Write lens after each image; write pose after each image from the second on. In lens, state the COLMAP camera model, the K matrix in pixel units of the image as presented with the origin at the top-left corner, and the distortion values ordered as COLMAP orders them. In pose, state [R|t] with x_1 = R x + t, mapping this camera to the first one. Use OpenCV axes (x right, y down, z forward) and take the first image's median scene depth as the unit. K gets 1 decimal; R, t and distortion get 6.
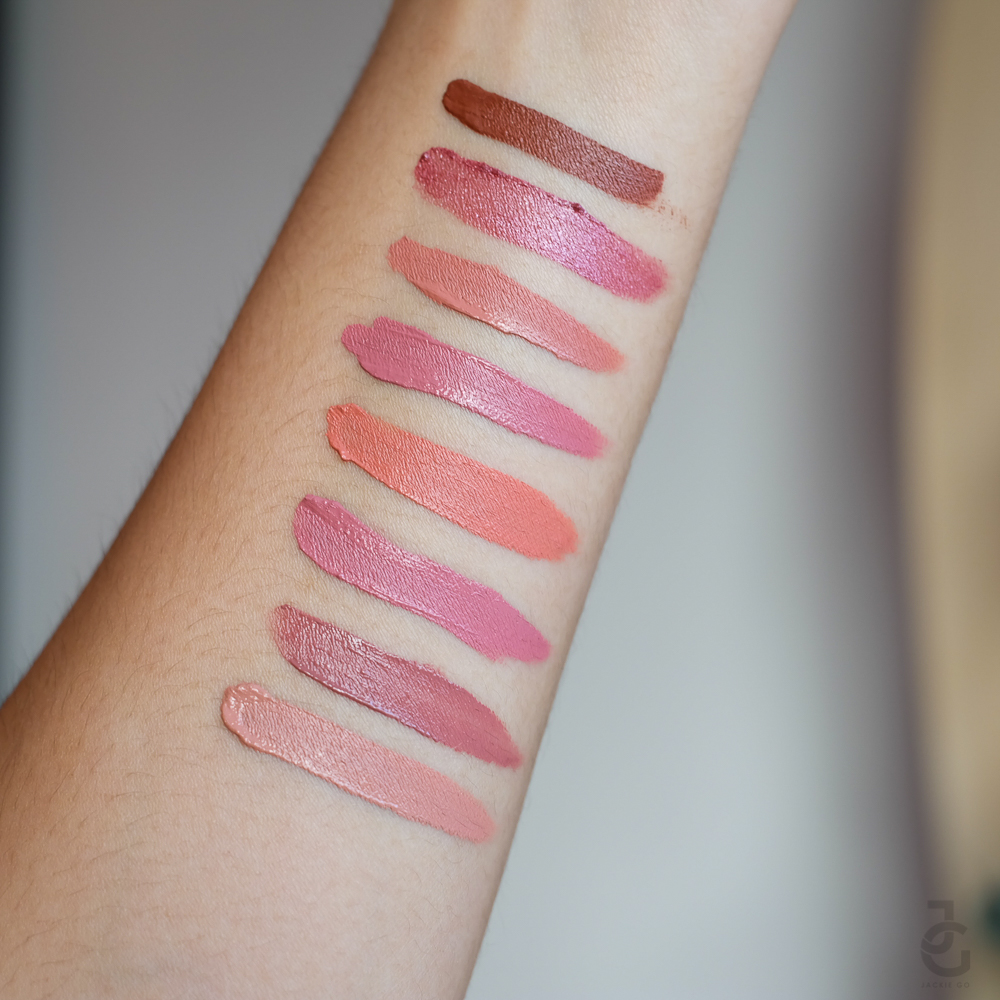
lens RADIAL K [[1603.1, 0, 500.0], [0, 1603.1, 500.0], [0, 0, 1]] dist [-0.192994, 0.175396]
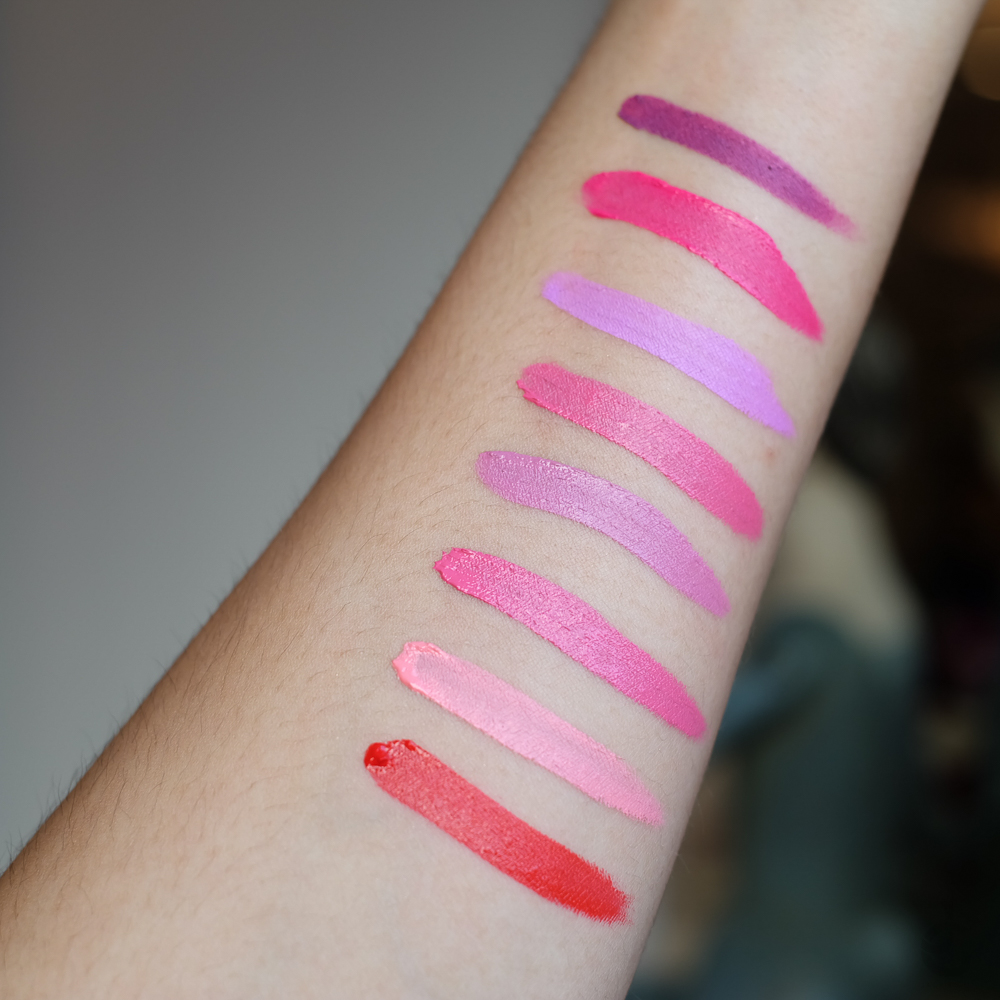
lens RADIAL K [[1603.1, 0, 500.0], [0, 1603.1, 500.0], [0, 0, 1]] dist [-0.192994, 0.175396]
pose [[0.998372, 0.037672, -0.042838, -0.097332], [-0.043076, 0.990158, -0.133164, 0.215008], [0.037400, 0.134792, 0.990168, -0.045779]]
